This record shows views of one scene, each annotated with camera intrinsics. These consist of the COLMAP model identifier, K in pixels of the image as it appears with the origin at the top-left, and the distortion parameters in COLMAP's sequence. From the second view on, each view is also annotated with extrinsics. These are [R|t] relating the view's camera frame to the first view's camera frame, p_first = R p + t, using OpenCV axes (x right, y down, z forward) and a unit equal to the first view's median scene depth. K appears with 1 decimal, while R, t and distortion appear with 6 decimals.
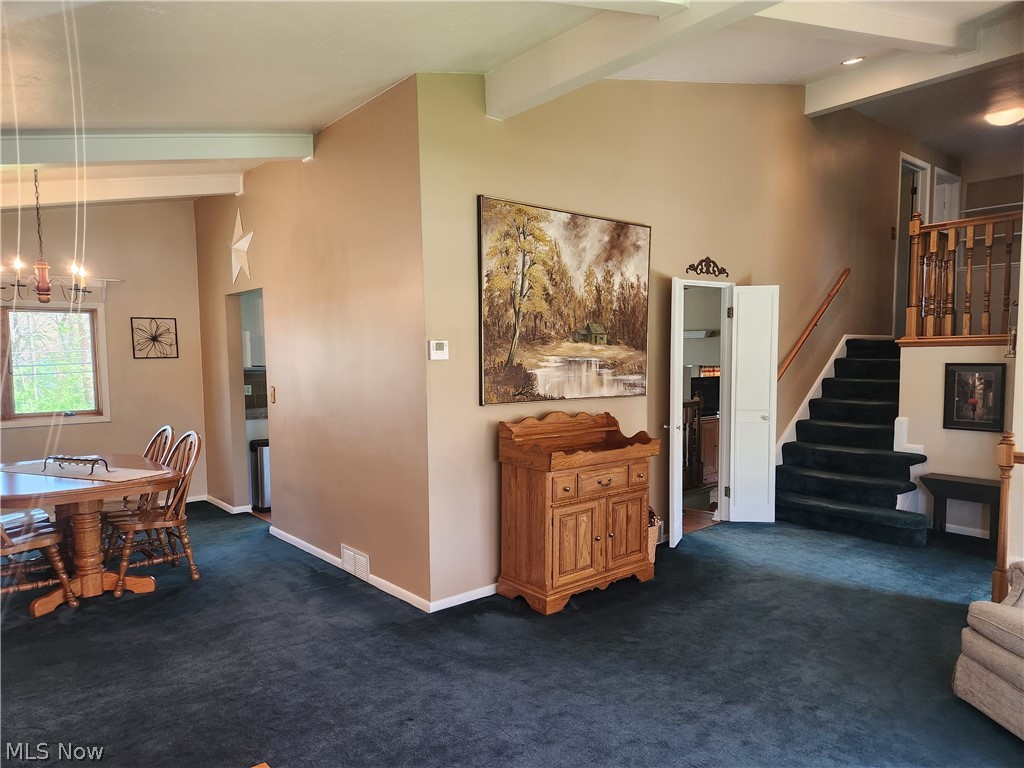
lens RADIAL K [[682.6, 0, 510.1], [0, 682.6, 404.0], [0, 0, 1]] dist [0.061050, -0.051177]
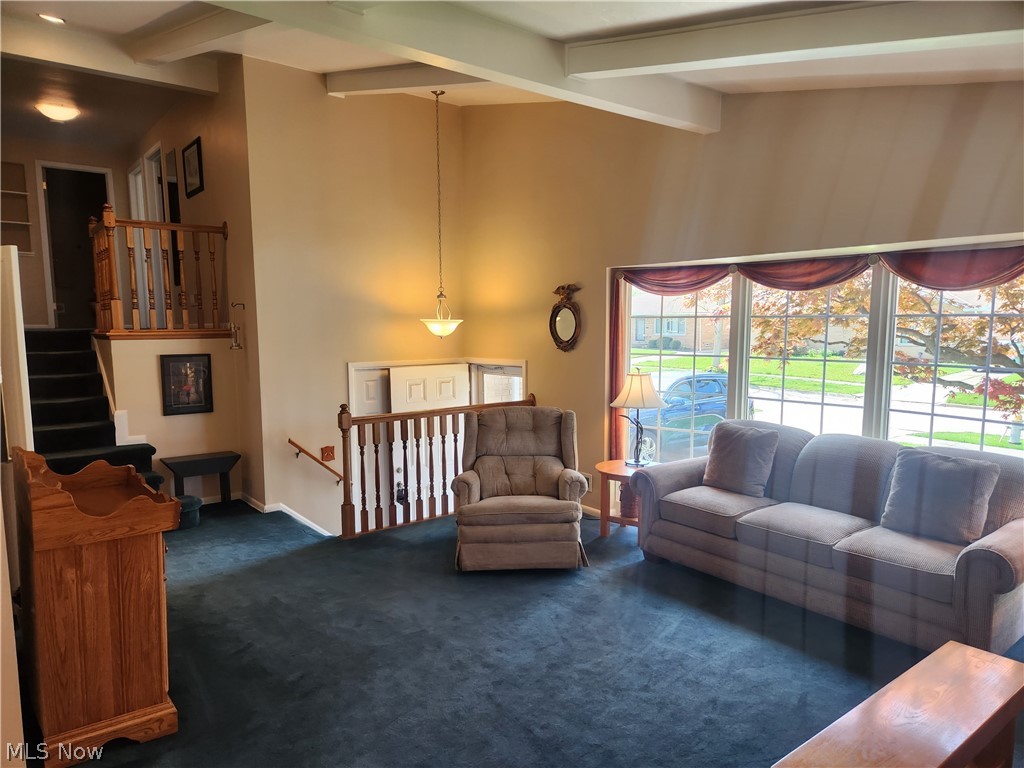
lens RADIAL K [[682.6, 0, 514.2], [0, 682.6, 398.5], [0, 0, 1]] dist [0.061050, -0.051177]
pose [[0.016156, -0.095054, 0.995341, -0.519475], [0.078988, 0.992481, 0.093499, -0.058931], [-0.996745, 0.077110, 0.023542, 0.515341]]
